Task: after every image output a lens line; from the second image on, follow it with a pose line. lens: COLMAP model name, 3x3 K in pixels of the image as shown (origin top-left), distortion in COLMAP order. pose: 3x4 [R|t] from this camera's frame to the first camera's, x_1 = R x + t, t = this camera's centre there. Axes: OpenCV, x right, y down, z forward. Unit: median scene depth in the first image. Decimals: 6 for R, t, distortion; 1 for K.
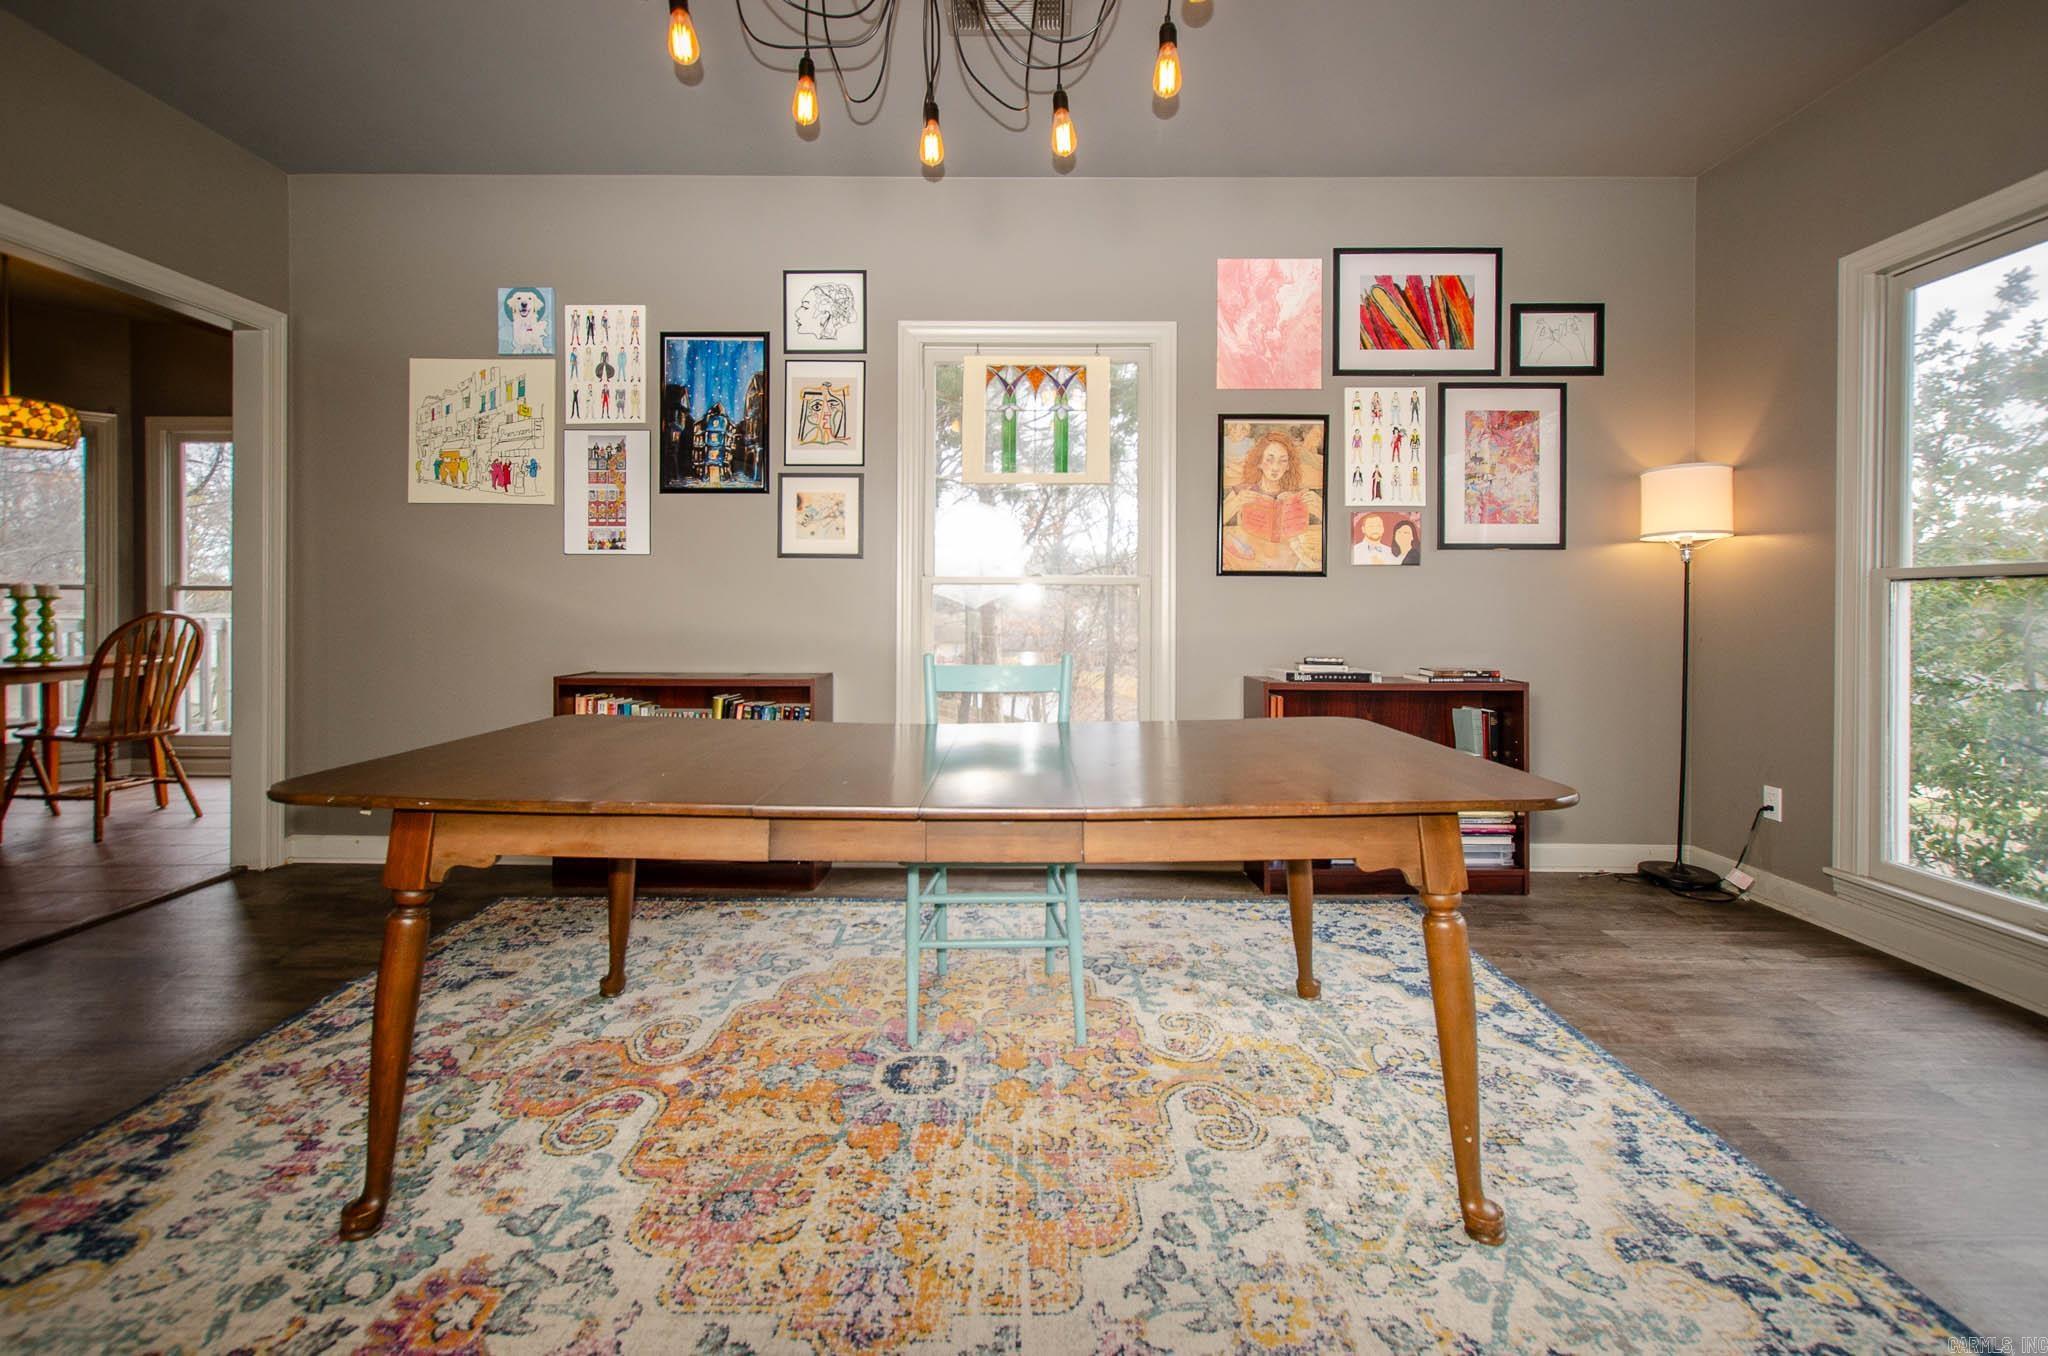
lens RADIAL K [[923.1, 0, 1013.5], [0, 923.1, 607.9], [0, 0, 1]] dist [0.001088, 0.001726]
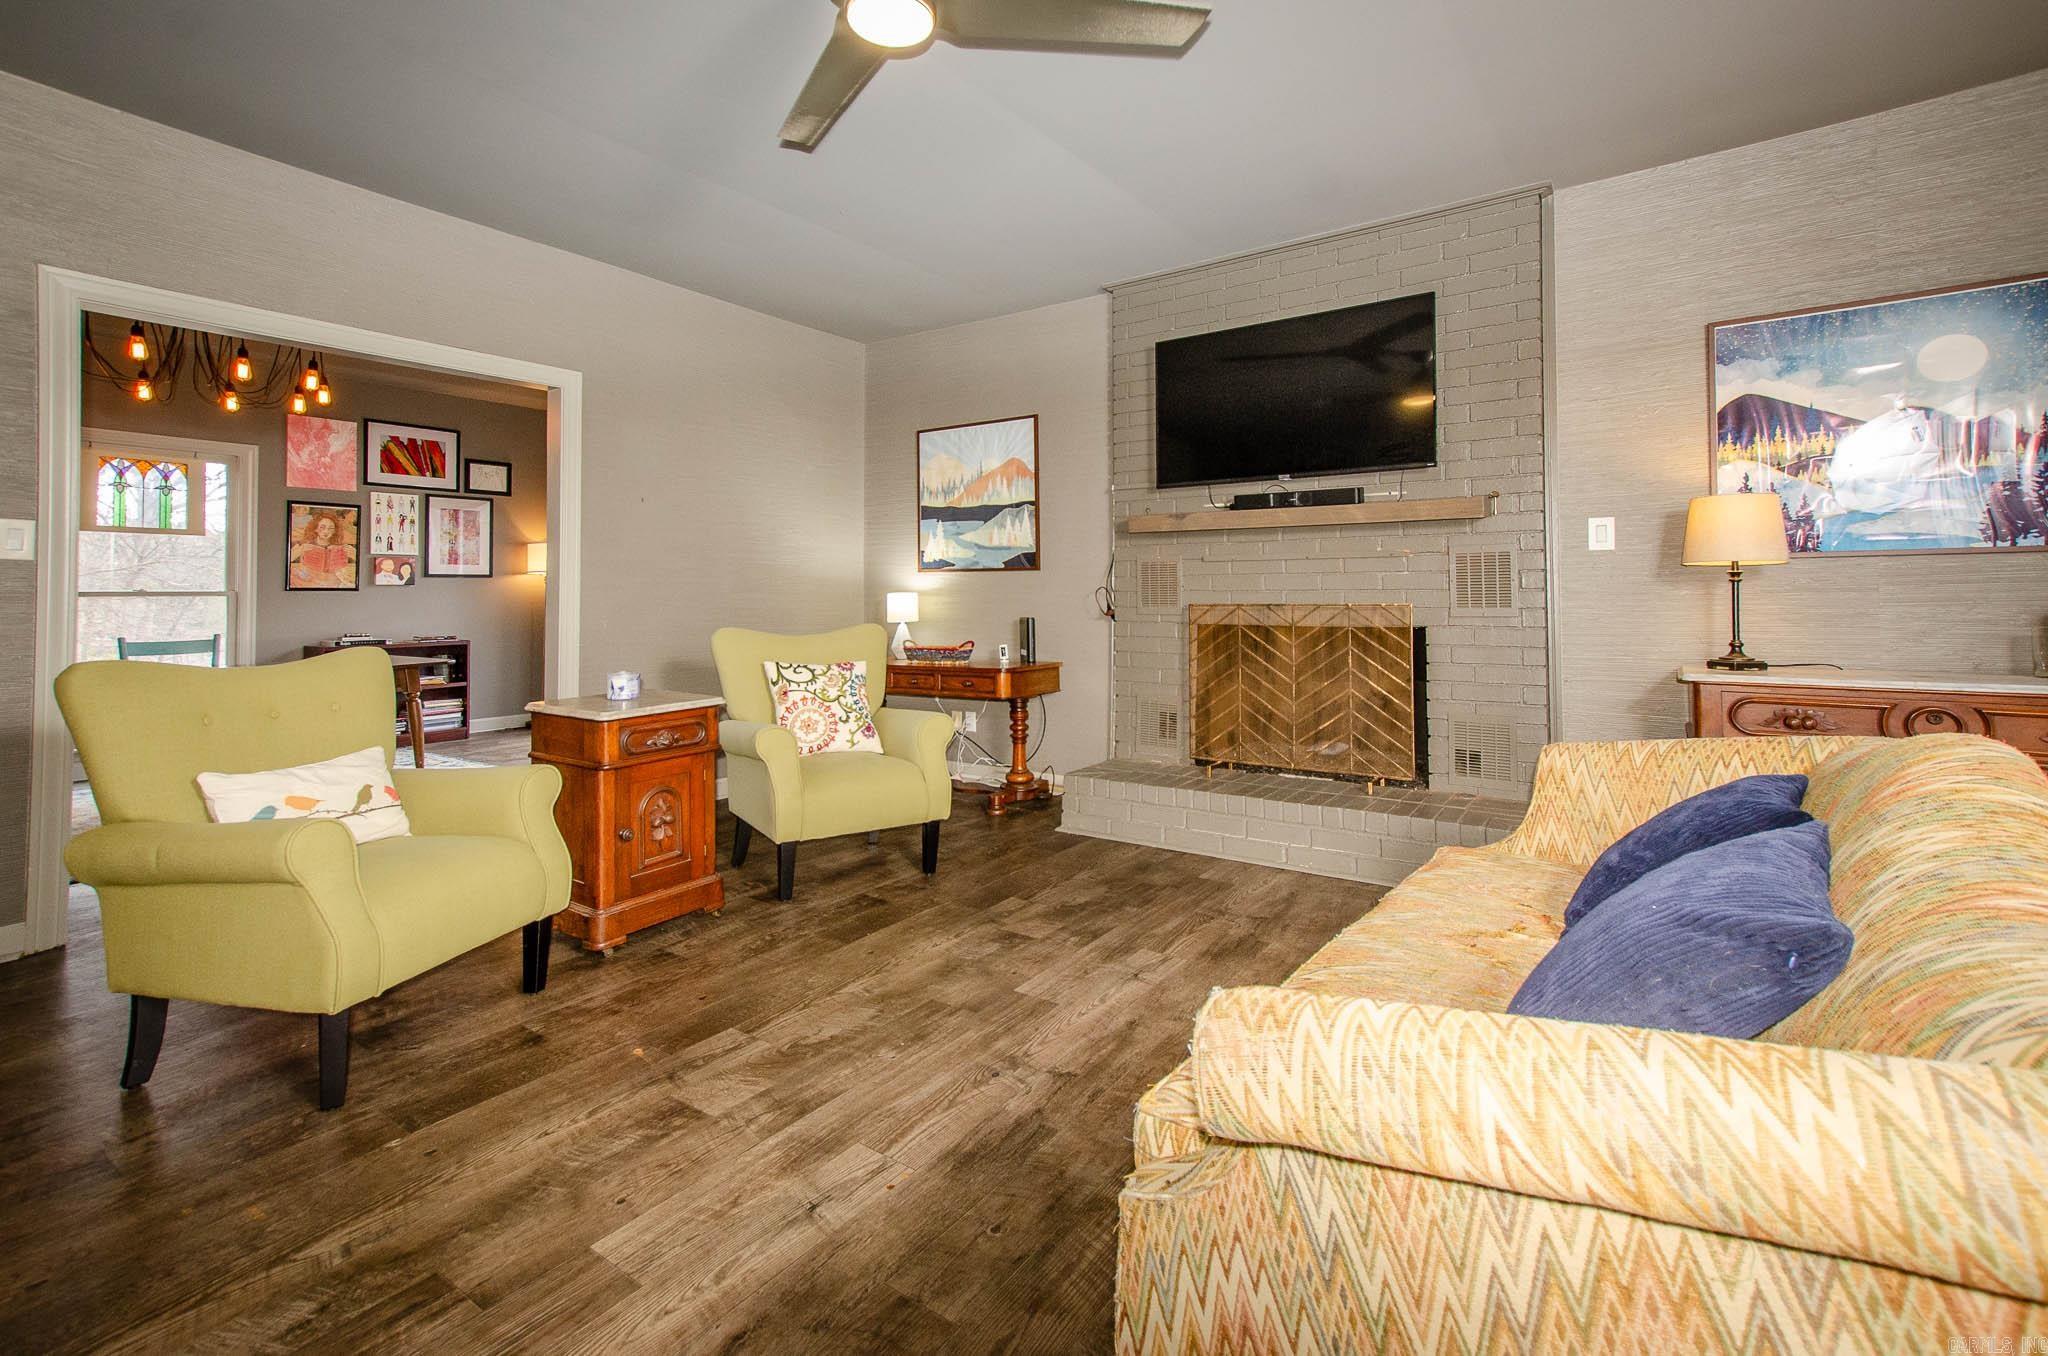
lens RADIAL K [[918.2, 0, 1019.2], [0, 918.2, 576.3], [0, 0, 1]] dist [0.016238, 0.005858]
pose [[0.565338, 0.008608, 0.824814, -0.457413], [0.008230, 0.999837, -0.016075, -0.022738], [-0.824818, 0.015876, 0.565175, -1.172222]]
